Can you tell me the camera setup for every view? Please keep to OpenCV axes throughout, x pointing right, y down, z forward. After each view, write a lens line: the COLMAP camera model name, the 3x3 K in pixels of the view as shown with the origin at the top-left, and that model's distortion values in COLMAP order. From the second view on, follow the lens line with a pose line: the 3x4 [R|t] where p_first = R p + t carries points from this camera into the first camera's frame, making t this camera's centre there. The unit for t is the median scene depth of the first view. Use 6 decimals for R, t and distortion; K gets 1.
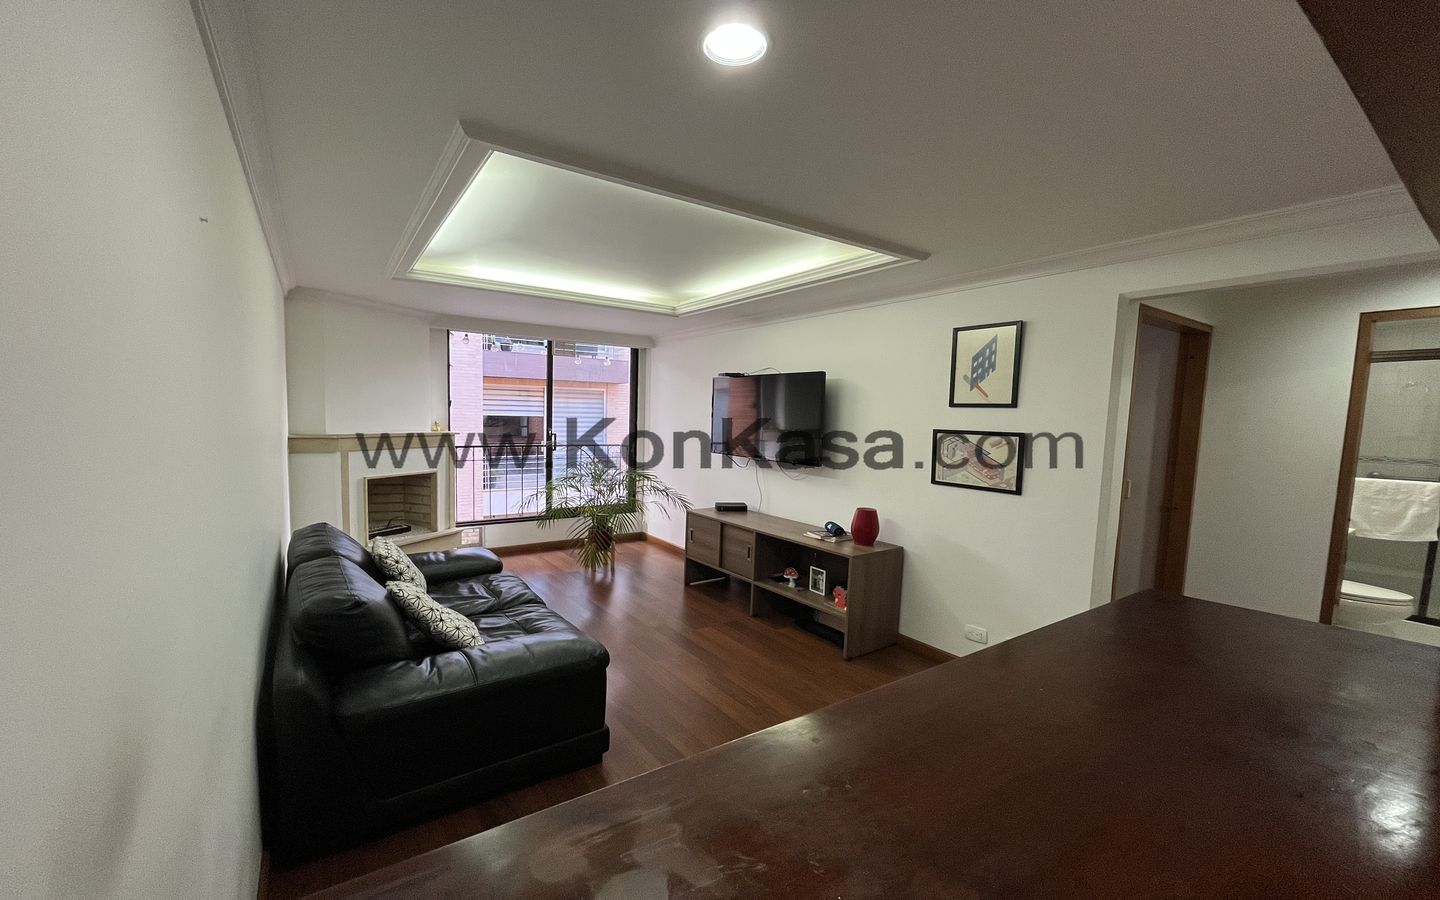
lens RADIAL K [[575.3, 0, 722.3], [0, 575.3, 486.9], [0, 0, 1]] dist [-0.000476, -0.000241]
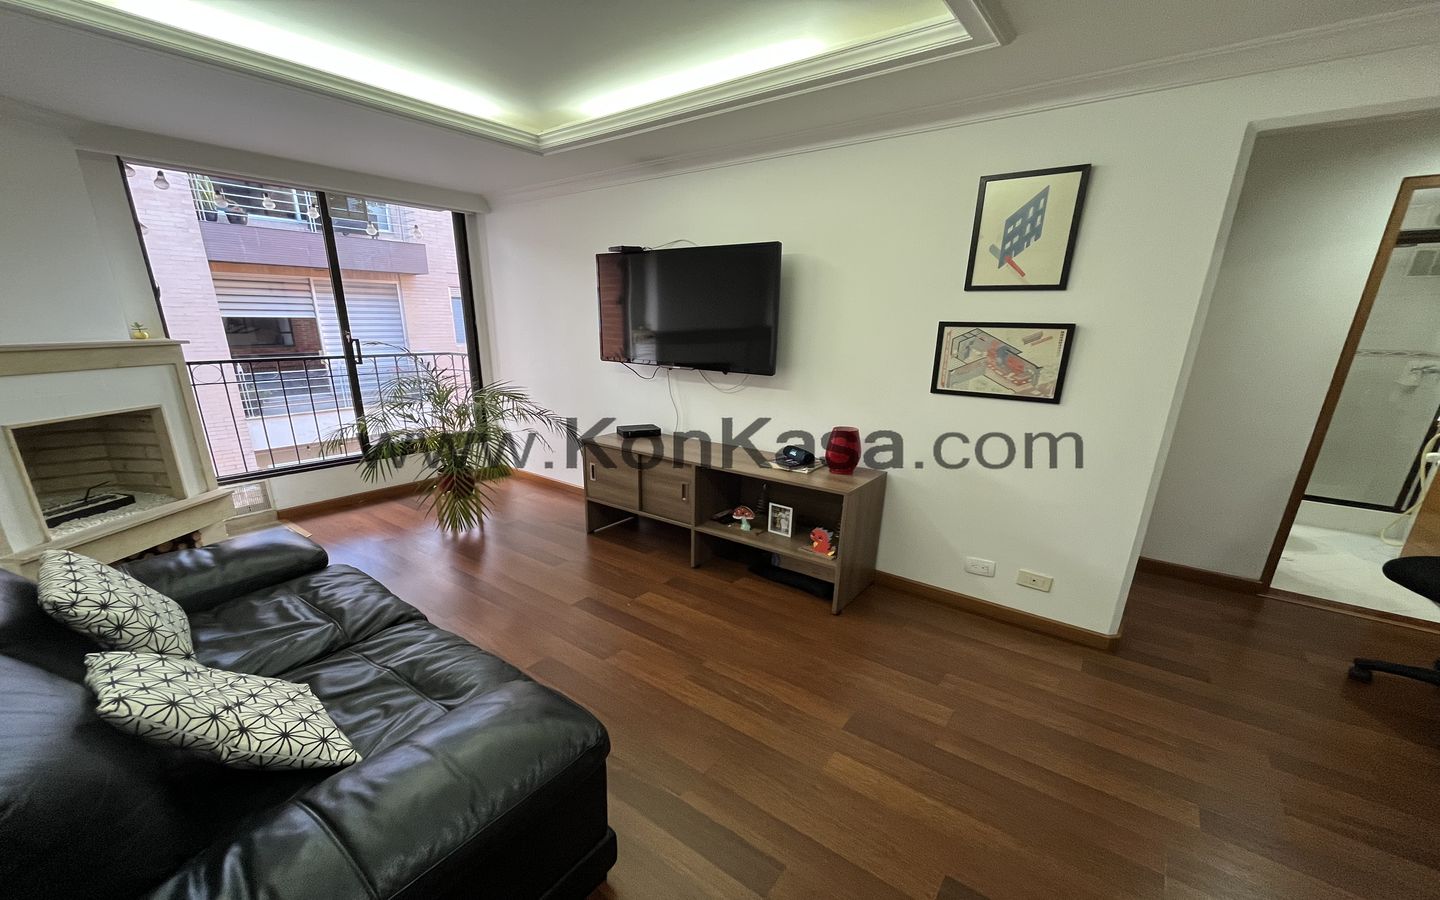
lens RADIAL K [[547.4, 0, 718.9], [0, 547.4, 507.2], [0, 0, 1]] dist [0.001254, 0.000158]
pose [[0.948952, -0.112463, 0.294691, -0.140441], [0.047815, 0.974770, 0.218029, -0.027022], [-0.311776, -0.192808, 0.930387, 0.305021]]
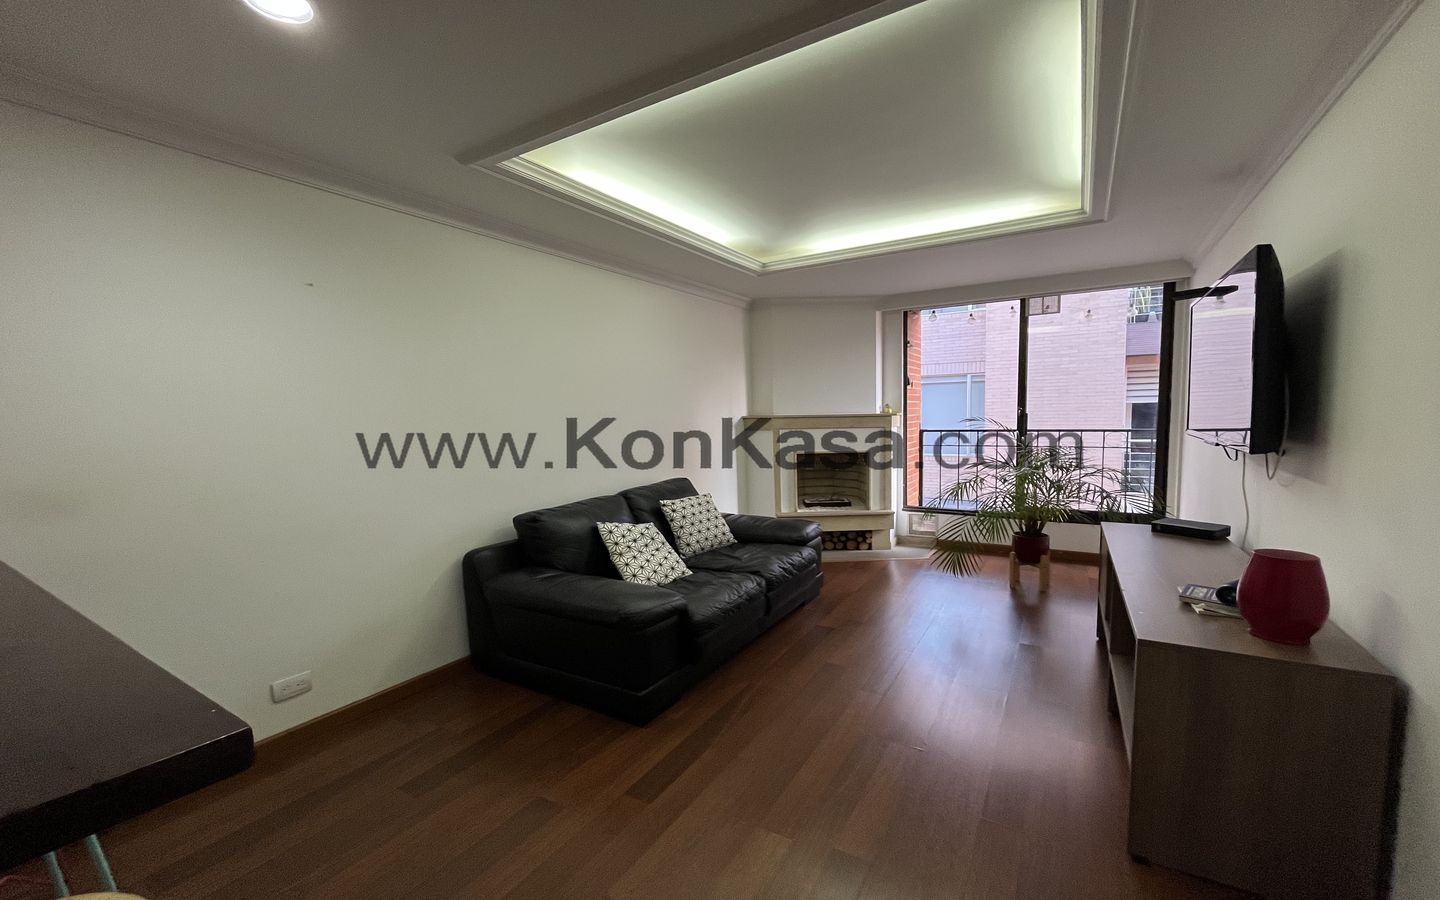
lens RADIAL K [[575.3, 0, 722.3], [0, 575.3, 486.9], [0, 0, 1]] dist [-0.000476, -0.000241]
pose [[0.394878, 0.085552, -0.914742, 0.453105], [-0.084918, 0.994792, 0.056381, 0.000751], [0.914801, 0.055415, 0.400086, 0.458544]]
